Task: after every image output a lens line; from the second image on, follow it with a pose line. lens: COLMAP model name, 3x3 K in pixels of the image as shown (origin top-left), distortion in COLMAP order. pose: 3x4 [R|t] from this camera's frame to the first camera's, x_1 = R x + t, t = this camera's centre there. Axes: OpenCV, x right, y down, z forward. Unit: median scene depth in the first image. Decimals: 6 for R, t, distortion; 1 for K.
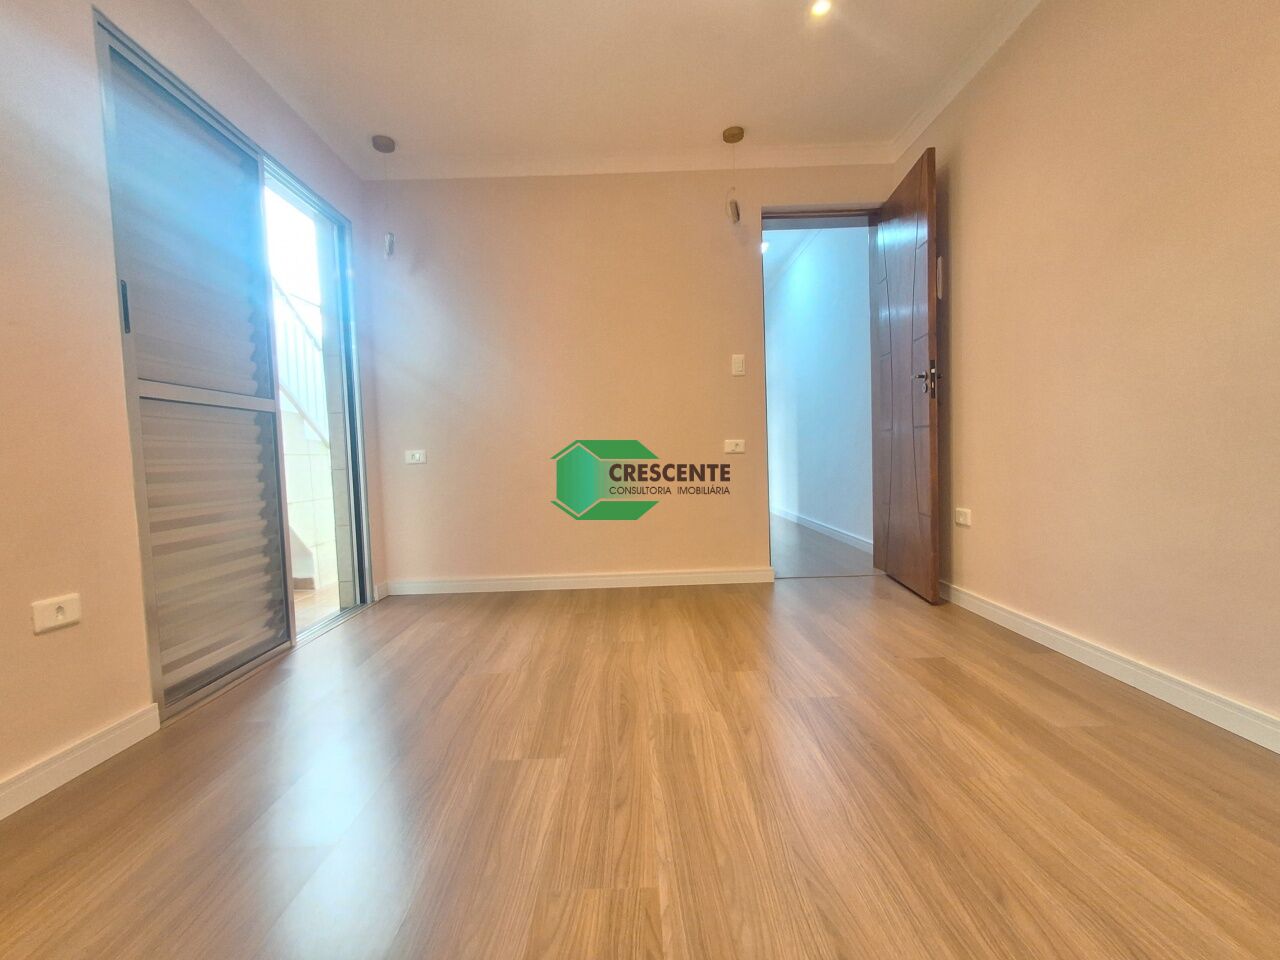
lens RADIAL K [[582.1, 0, 639.6], [0, 582.1, 480.6], [0, 0, 1]] dist [0.000476, 0.002336]
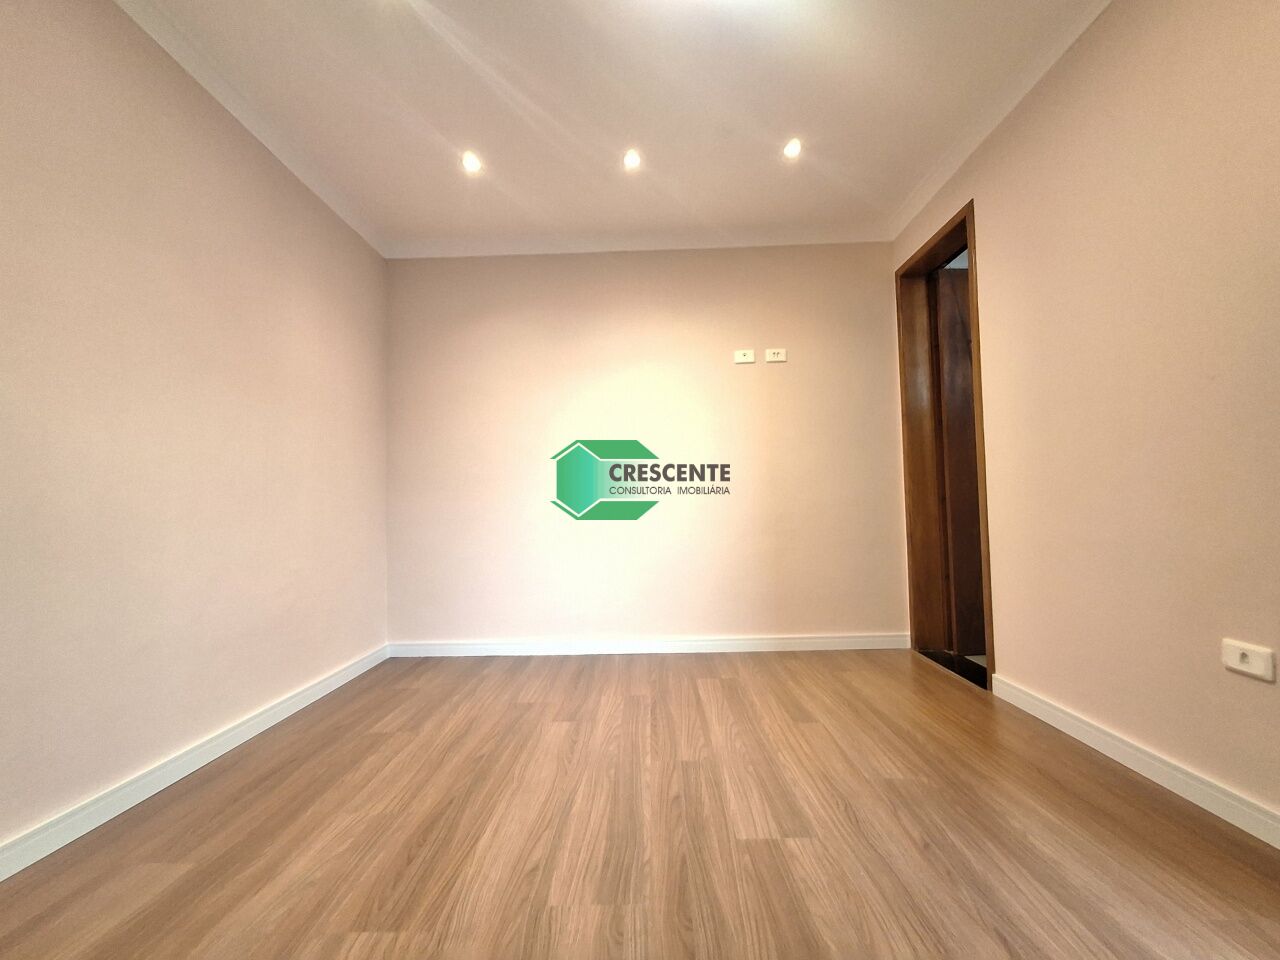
lens RADIAL K [[582.1, 0, 632.0], [0, 582.1, 484.8], [0, 0, 1]] dist [0.000476, 0.002336]
pose [[-0.997143, 0.060315, 0.045484, -0.031797], [0.060491, 0.998166, 0.002516, -0.130542], [-0.045248, 0.005260, -0.998962, 2.027890]]
